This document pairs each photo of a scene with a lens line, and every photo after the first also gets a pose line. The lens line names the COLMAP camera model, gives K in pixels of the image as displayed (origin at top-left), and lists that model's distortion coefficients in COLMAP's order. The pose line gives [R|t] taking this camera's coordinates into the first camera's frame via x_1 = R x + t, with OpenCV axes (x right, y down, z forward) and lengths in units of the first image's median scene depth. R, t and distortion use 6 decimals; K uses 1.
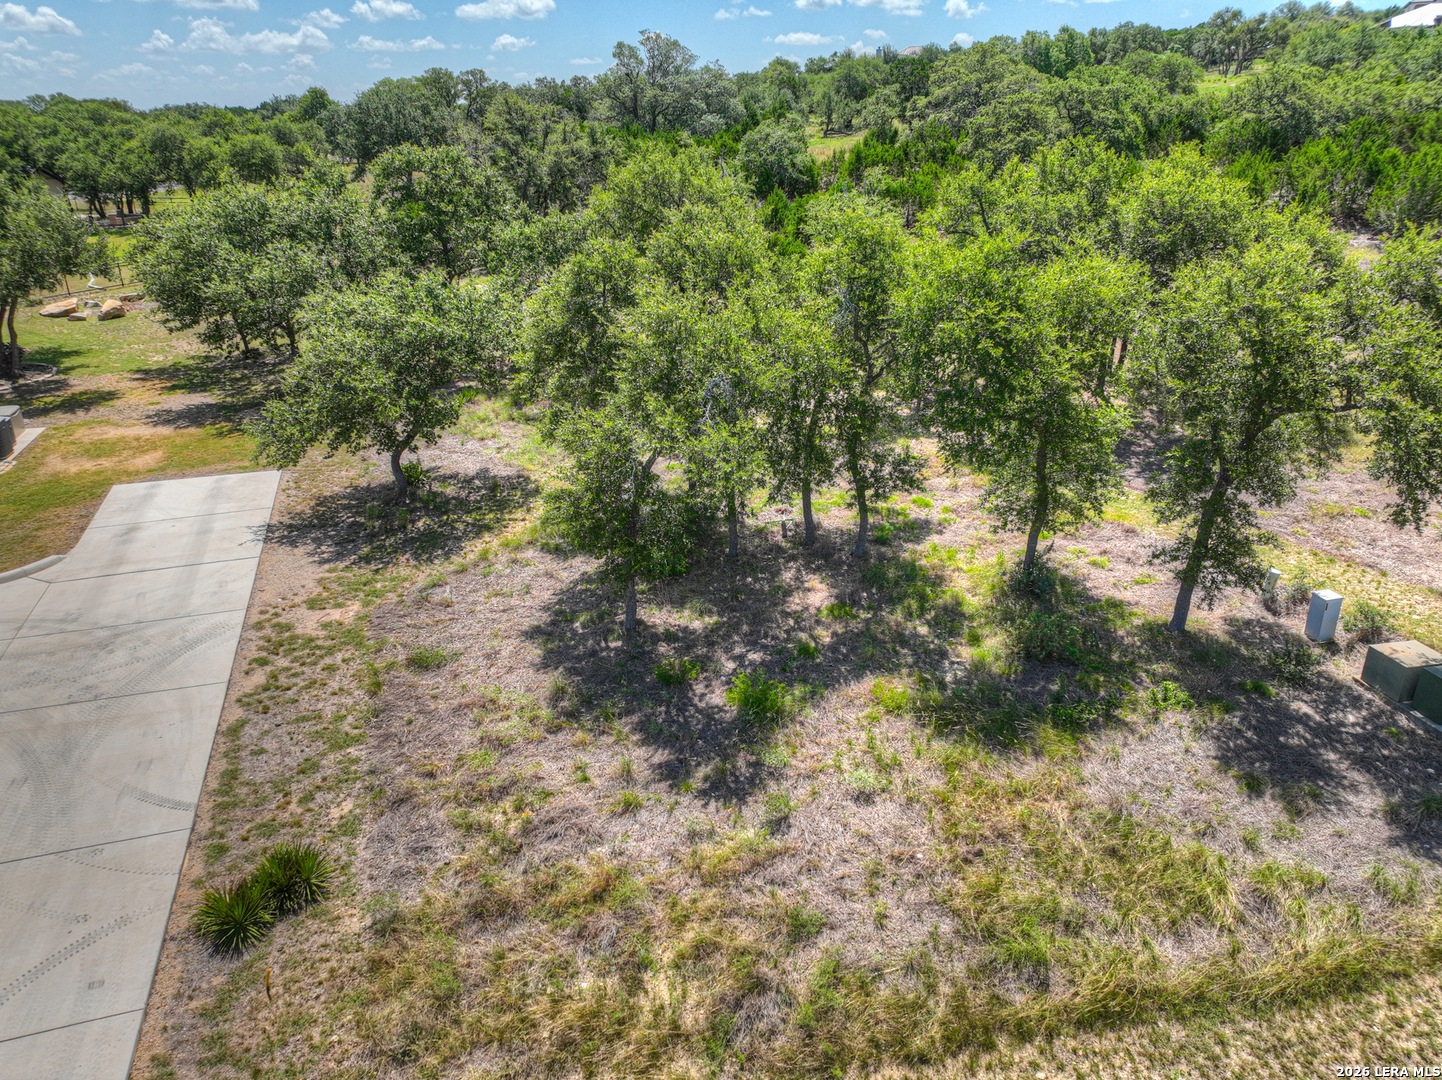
lens RADIAL K [[1014.4, 0, 721.8], [0, 1014.4, 537.5], [0, 0, 1]] dist [-0.005826, 0.025291]
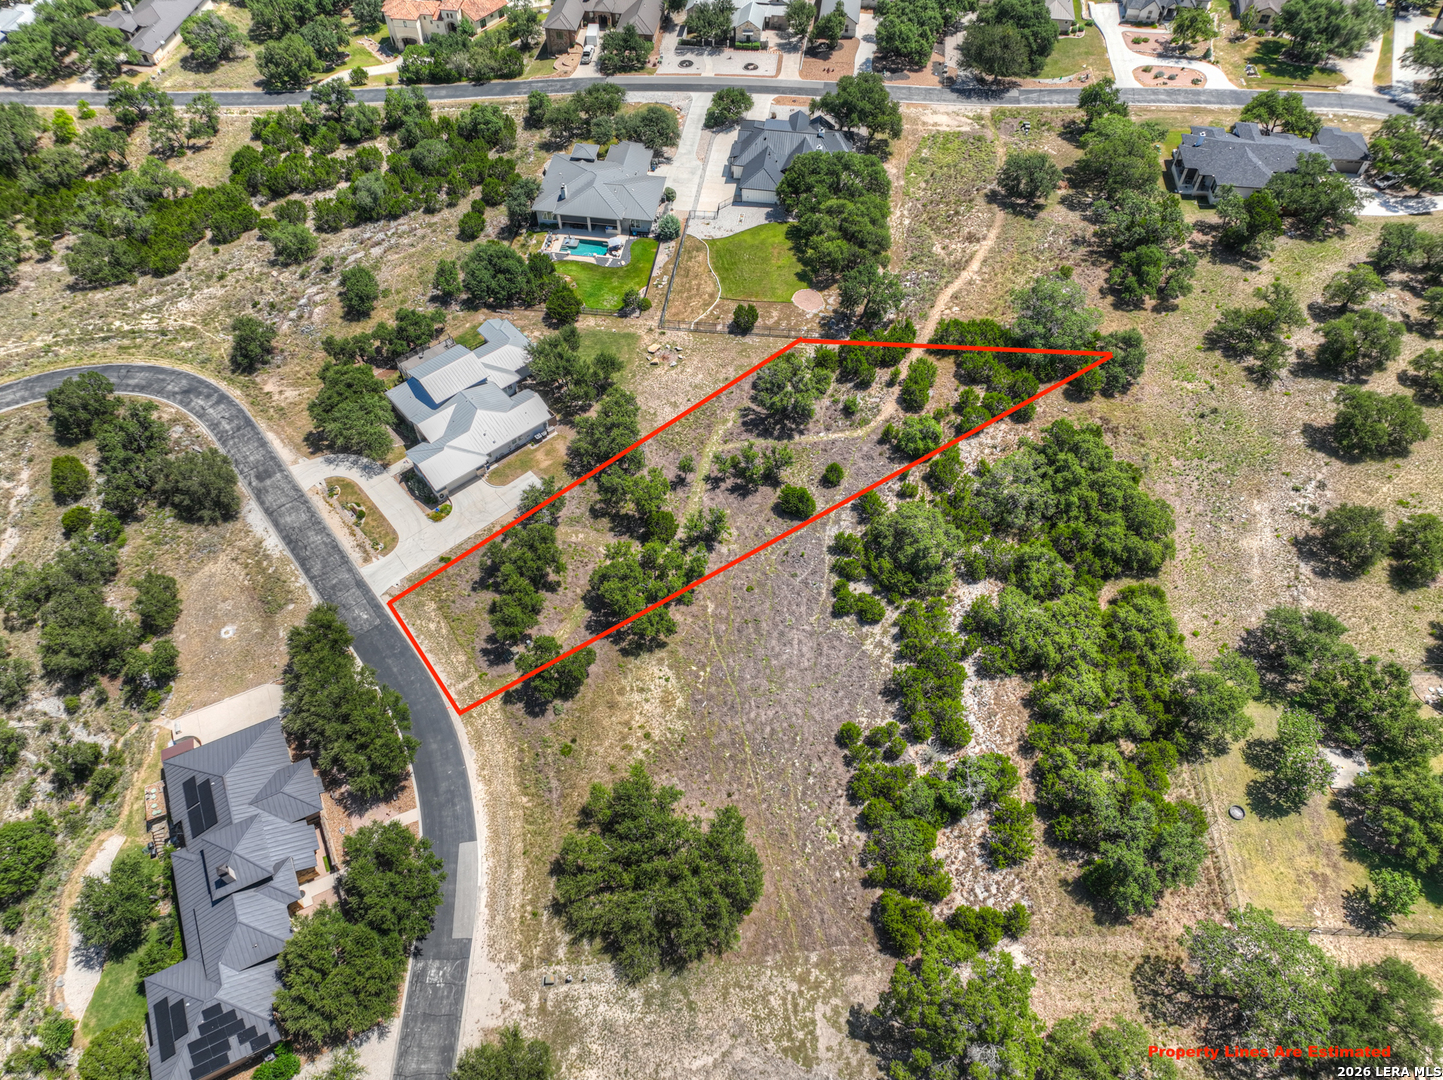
lens RADIAL K [[1013.5, 0, 722.4], [0, 1013.5, 538.0], [0, 0, 1]] dist [-0.006174, 0.025446]
pose [[0.396259, 0.737044, -0.547490, 4.169204], [-0.354986, 0.672920, 0.648971, -5.079824], [0.846737, -0.062809, 0.528290, -1.368924]]
